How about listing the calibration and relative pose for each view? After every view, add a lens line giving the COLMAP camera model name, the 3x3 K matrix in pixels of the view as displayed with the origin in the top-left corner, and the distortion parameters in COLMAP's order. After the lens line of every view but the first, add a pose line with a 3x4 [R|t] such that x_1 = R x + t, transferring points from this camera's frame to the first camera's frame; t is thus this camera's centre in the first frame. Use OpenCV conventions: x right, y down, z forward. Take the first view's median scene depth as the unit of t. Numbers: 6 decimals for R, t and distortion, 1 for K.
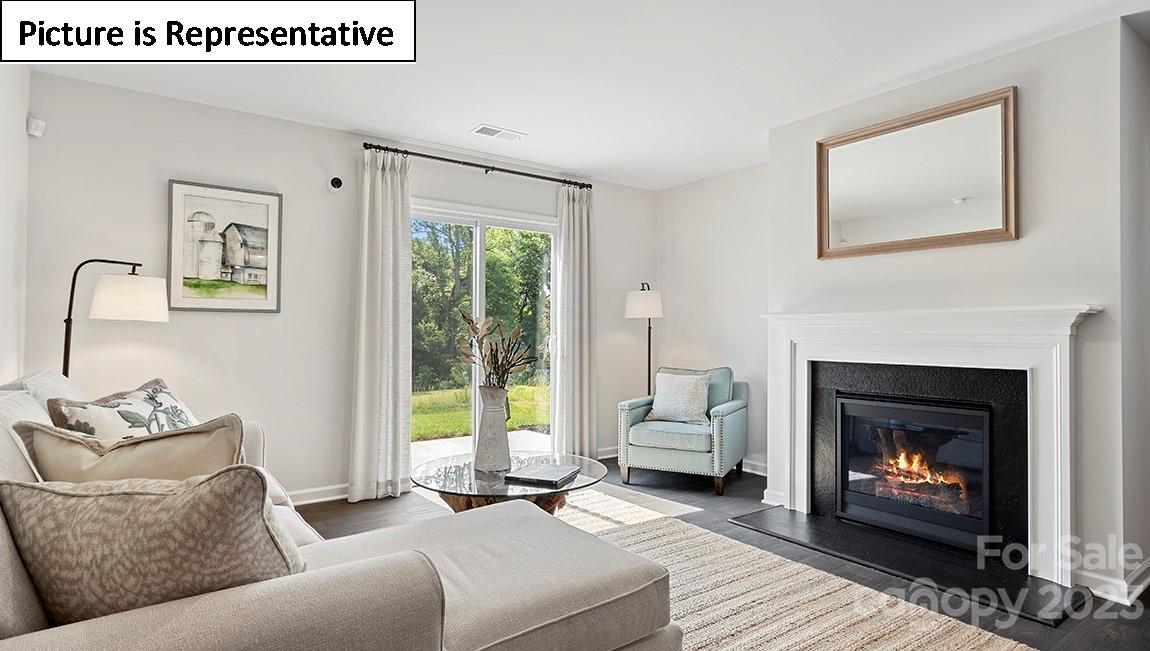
lens RADIAL K [[606.7, 0, 572.8], [0, 606.7, 323.3], [0, 0, 1]] dist [-0.000789, 0.000973]
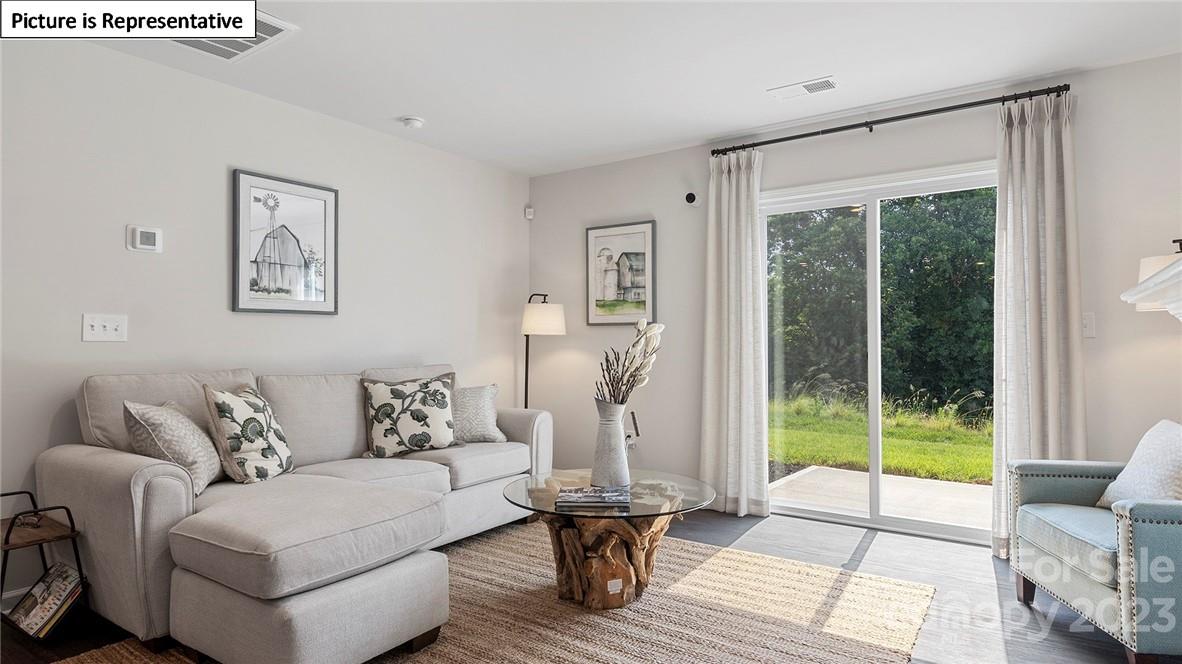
lens RADIAL K [[652.4, 0, 594.3], [0, 652.4, 330.5], [0, 0, 1]] dist [0.002529, 0.000001]
pose [[0.322821, -0.018944, -0.946270, 0.656529], [0.022036, 0.999679, -0.012496, 0.006961], [0.946204, -0.016818, 0.323135, 0.510904]]
